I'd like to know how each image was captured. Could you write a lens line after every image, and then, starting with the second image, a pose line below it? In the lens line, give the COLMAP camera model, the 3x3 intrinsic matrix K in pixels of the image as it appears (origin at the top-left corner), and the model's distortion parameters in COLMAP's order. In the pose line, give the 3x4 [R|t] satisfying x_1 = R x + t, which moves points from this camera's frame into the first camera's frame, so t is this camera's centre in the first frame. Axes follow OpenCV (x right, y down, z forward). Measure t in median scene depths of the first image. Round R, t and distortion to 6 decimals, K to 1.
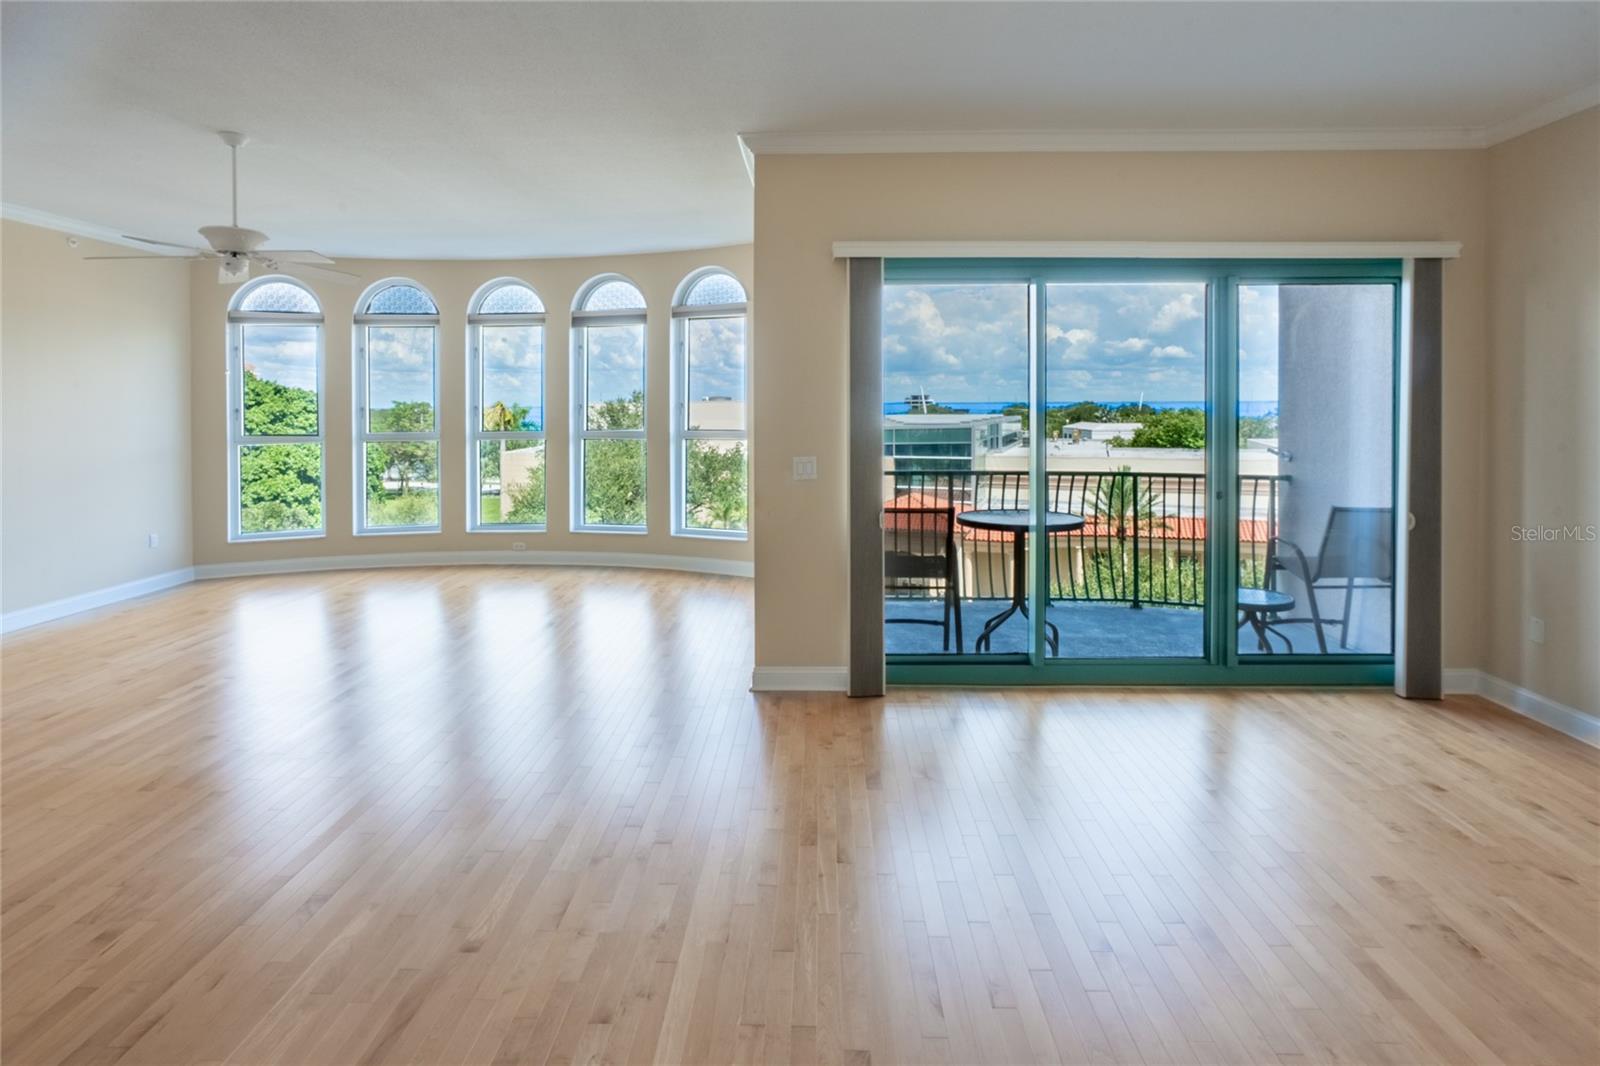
lens RADIAL K [[814.0, 0, 797.2], [0, 814.0, 416.6], [0, 0, 1]] dist [-0.029157, 0.020003]
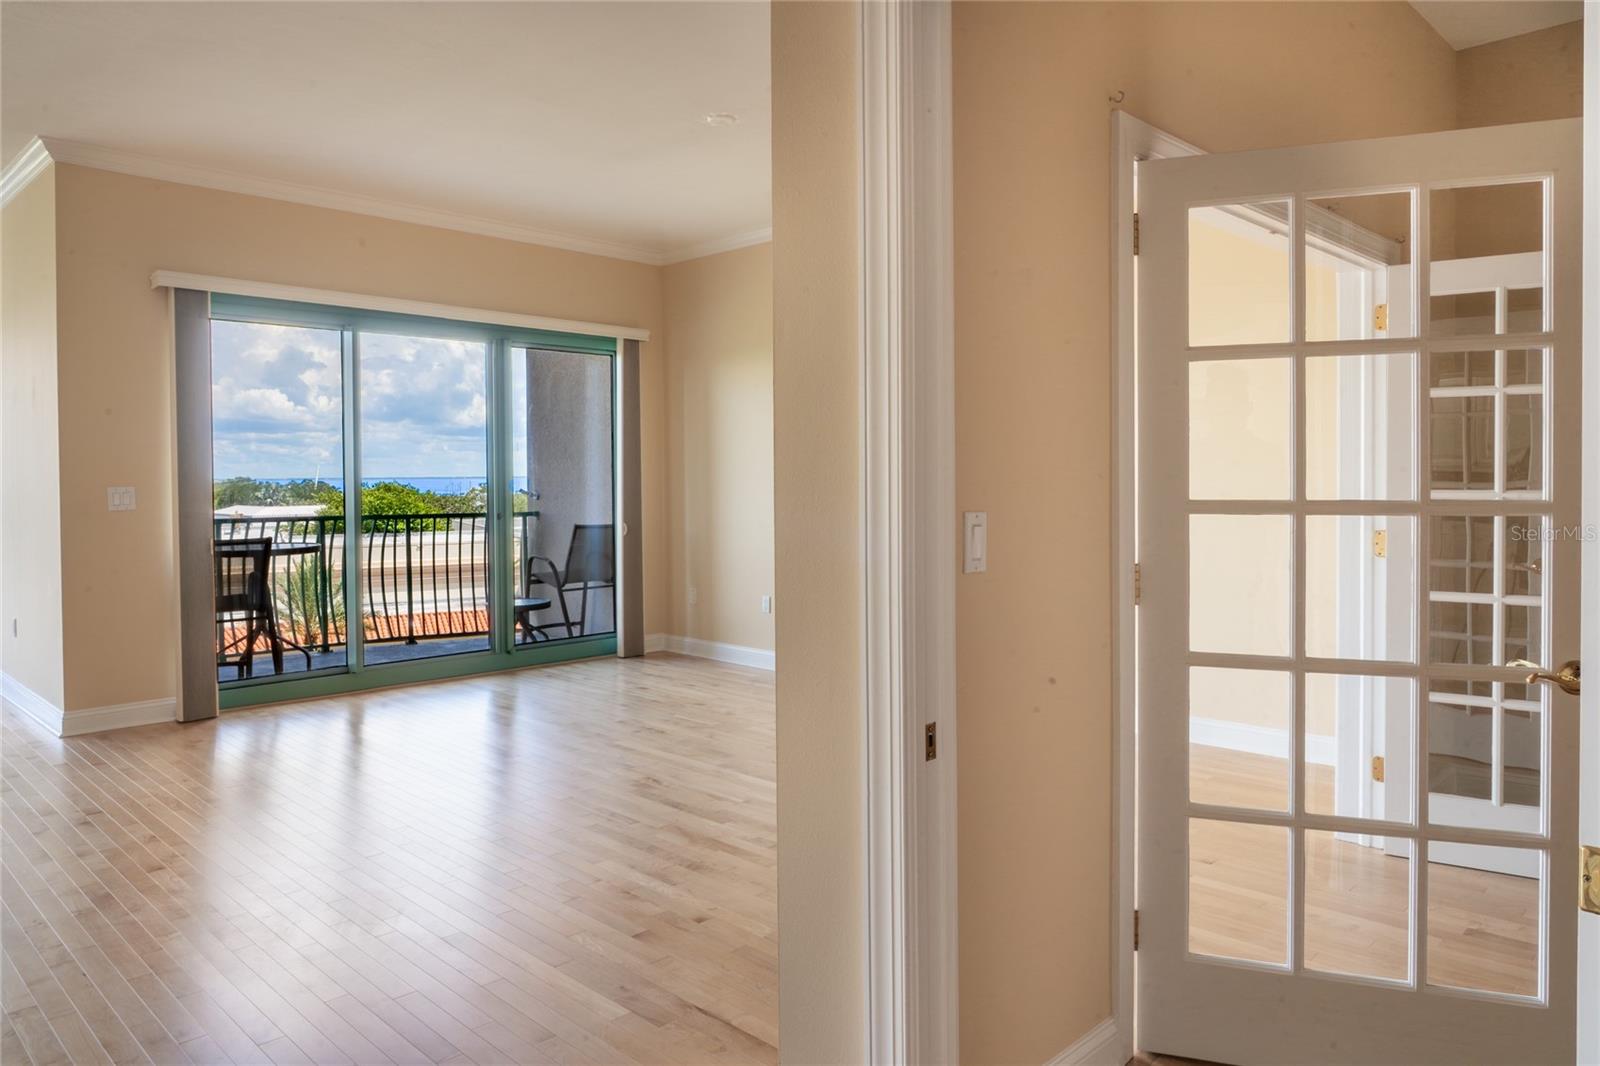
lens RADIAL K [[1081.1, 0, 795.4], [0, 1081.1, 504.6], [0, 0, 1]] dist [-0.009130, -0.000416]
pose [[0.682546, -0.019744, 0.730575, -0.375996], [0.015251, 0.999802, 0.012771, 0.065906], [-0.730683, 0.002425, 0.682713, -0.460347]]
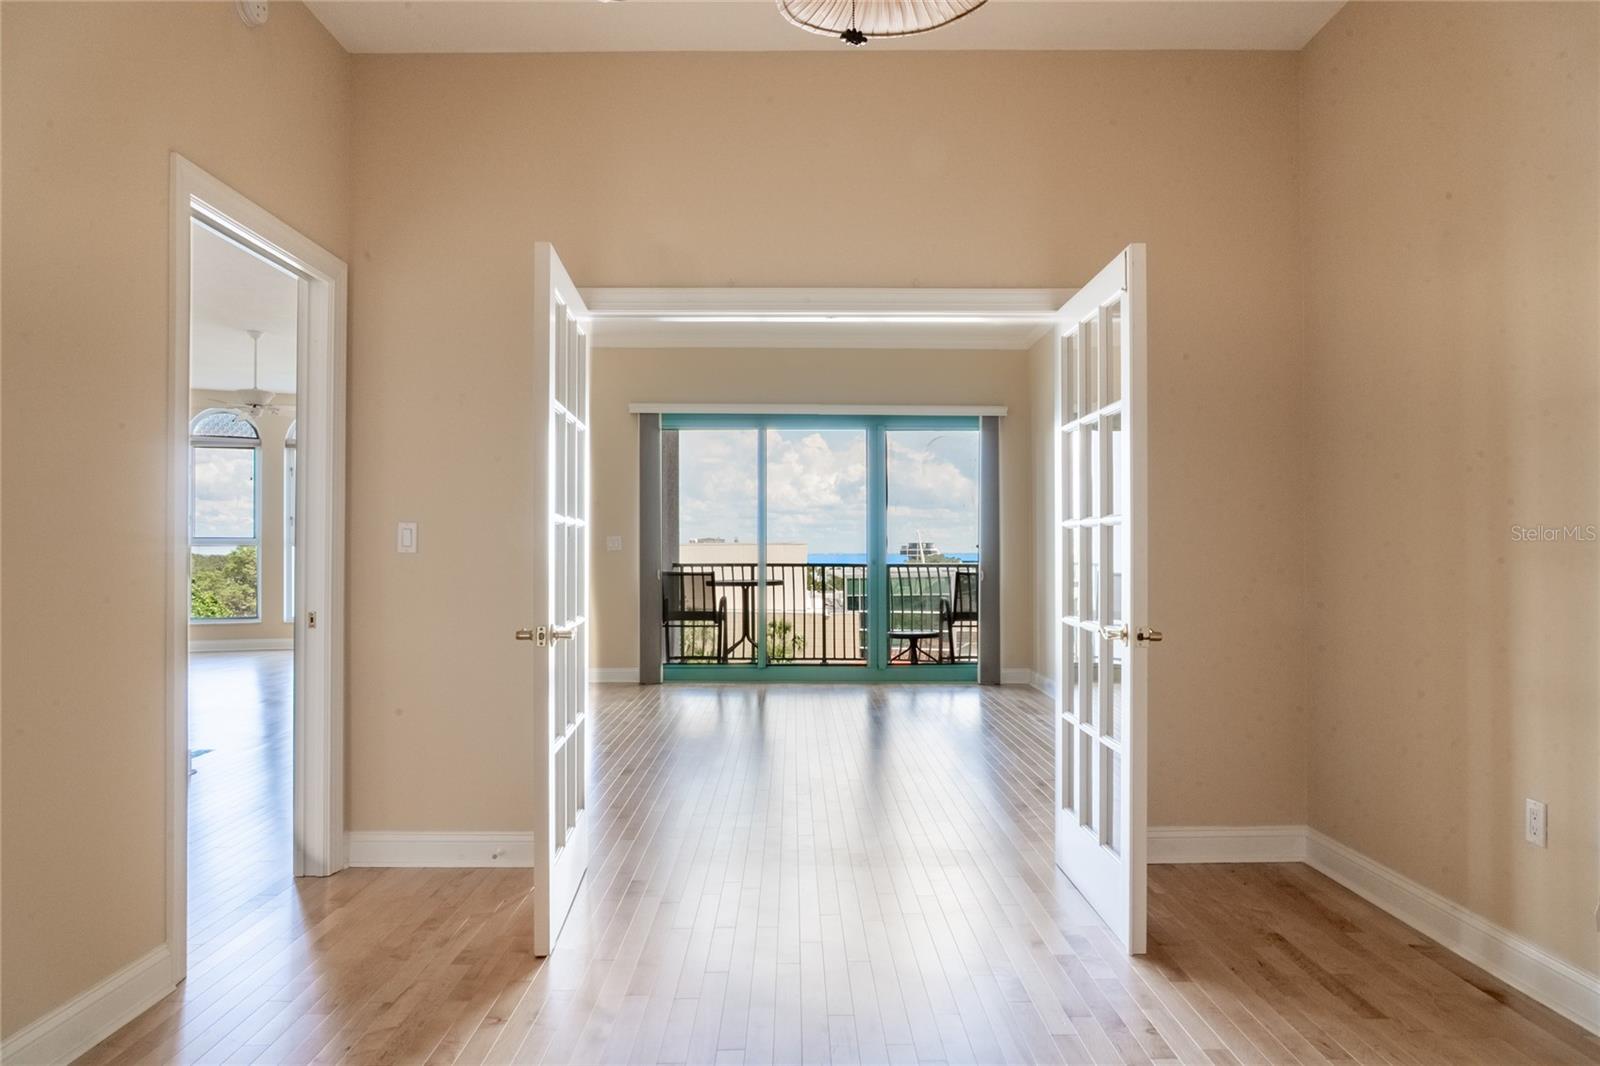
lens RADIAL K [[1061.7, 0, 796.7], [0, 1061.7, 546.4], [0, 0, 1]] dist [-0.017772, 0.002908]
pose [[0.999338, 0.004689, 0.036076, 0.291112], [-0.003894, 0.999749, -0.022065, 0.113670], [-0.036171, 0.021910, 0.999105, -1.093944]]
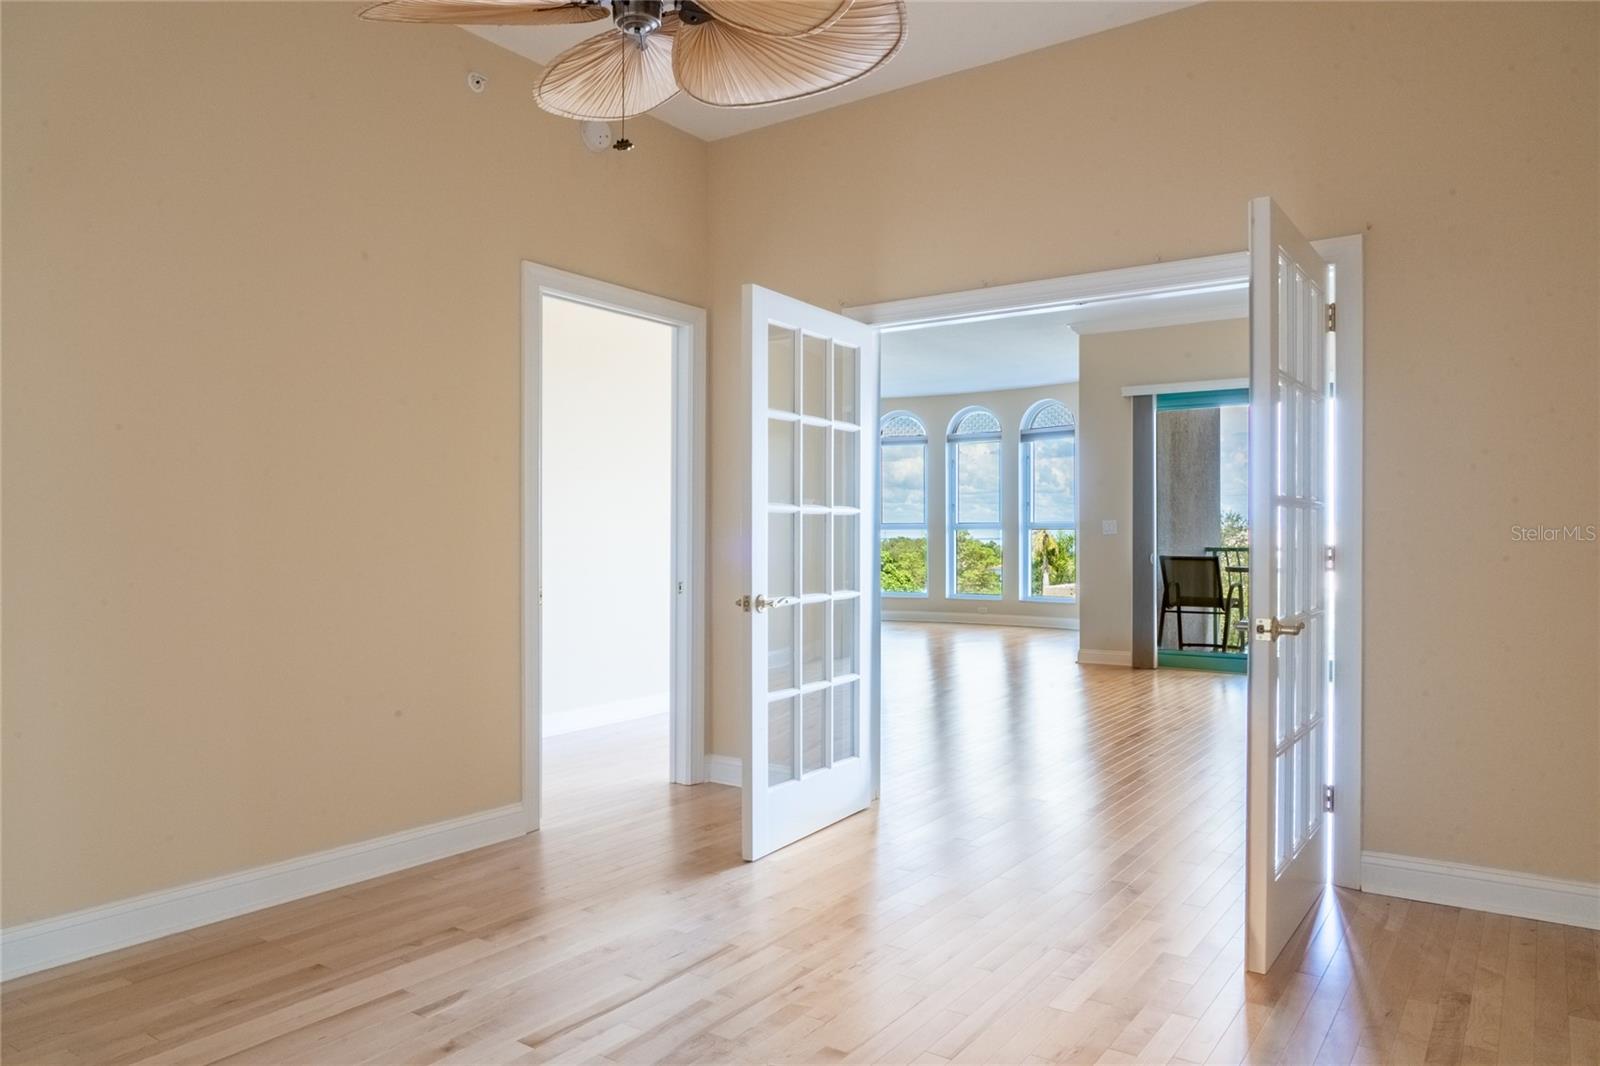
lens RADIAL K [[1061.7, 0, 796.7], [0, 1061.7, 546.4], [0, 0, 1]] dist [-0.017772, 0.002908]
pose [[0.834613, 0.011104, -0.550725, 0.644605], [-0.013641, 0.999907, -0.000513, 0.111254], [0.550668, 0.007941, 0.834687, -1.091812]]
